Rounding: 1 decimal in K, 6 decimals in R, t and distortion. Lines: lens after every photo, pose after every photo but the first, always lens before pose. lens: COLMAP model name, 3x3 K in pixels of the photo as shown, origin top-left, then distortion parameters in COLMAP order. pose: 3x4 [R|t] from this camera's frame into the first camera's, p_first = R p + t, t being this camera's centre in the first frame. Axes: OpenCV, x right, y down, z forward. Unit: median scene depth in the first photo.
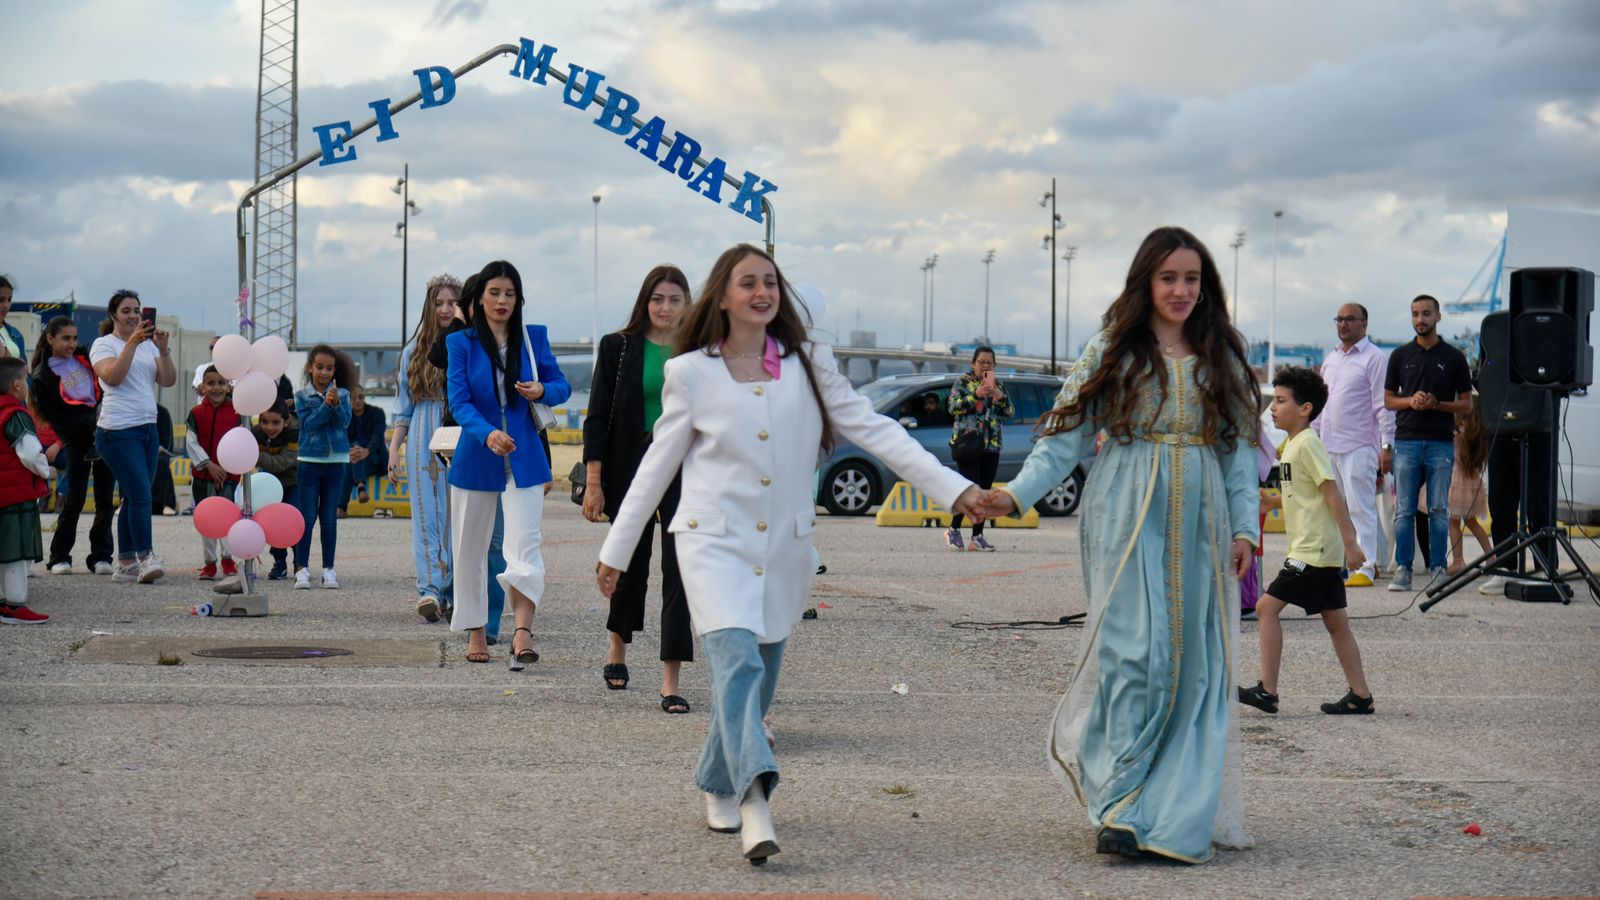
lens RADIAL K [[3690.4, 0, 799.6], [0, 3690.4, 489.4], [0, 0, 1]] dist [-0.029765, 0.384342]
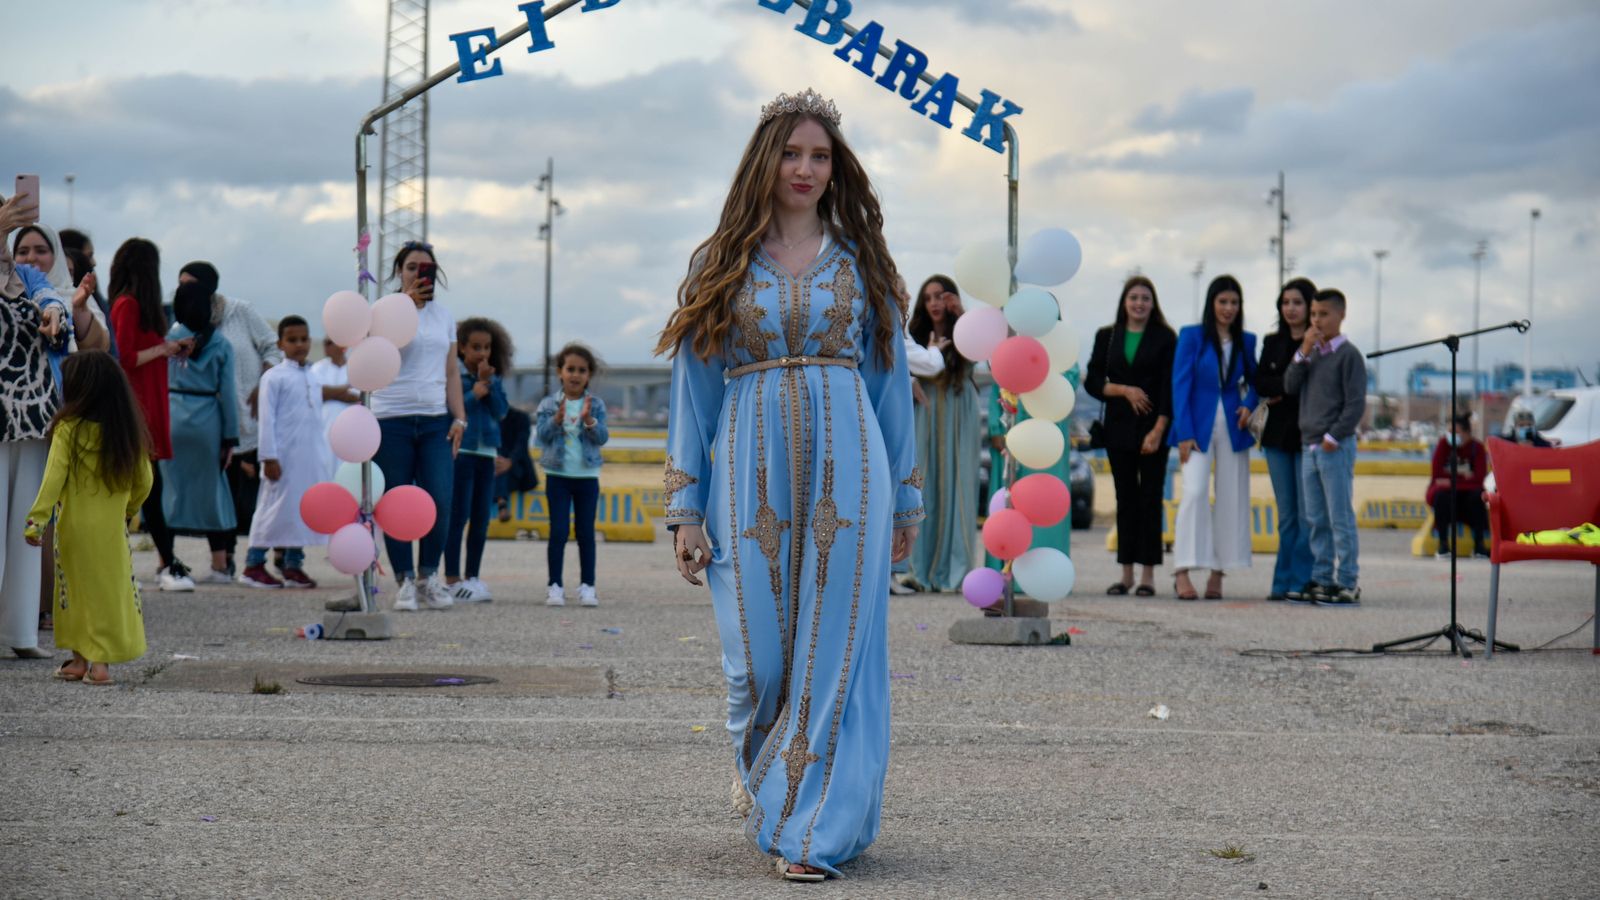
lens RADIAL K [[4127.7, 0, 800.0], [0, 4127.7, 450.0], [0, 0, 1]] dist [-0.006092, -0.171346]
pose [[0.998979, 0.000785, -0.045170, -0.017396], [-0.001647, 0.999817, -0.019050, 0.012422], [0.045147, 0.019104, 0.998798, 0.124766]]
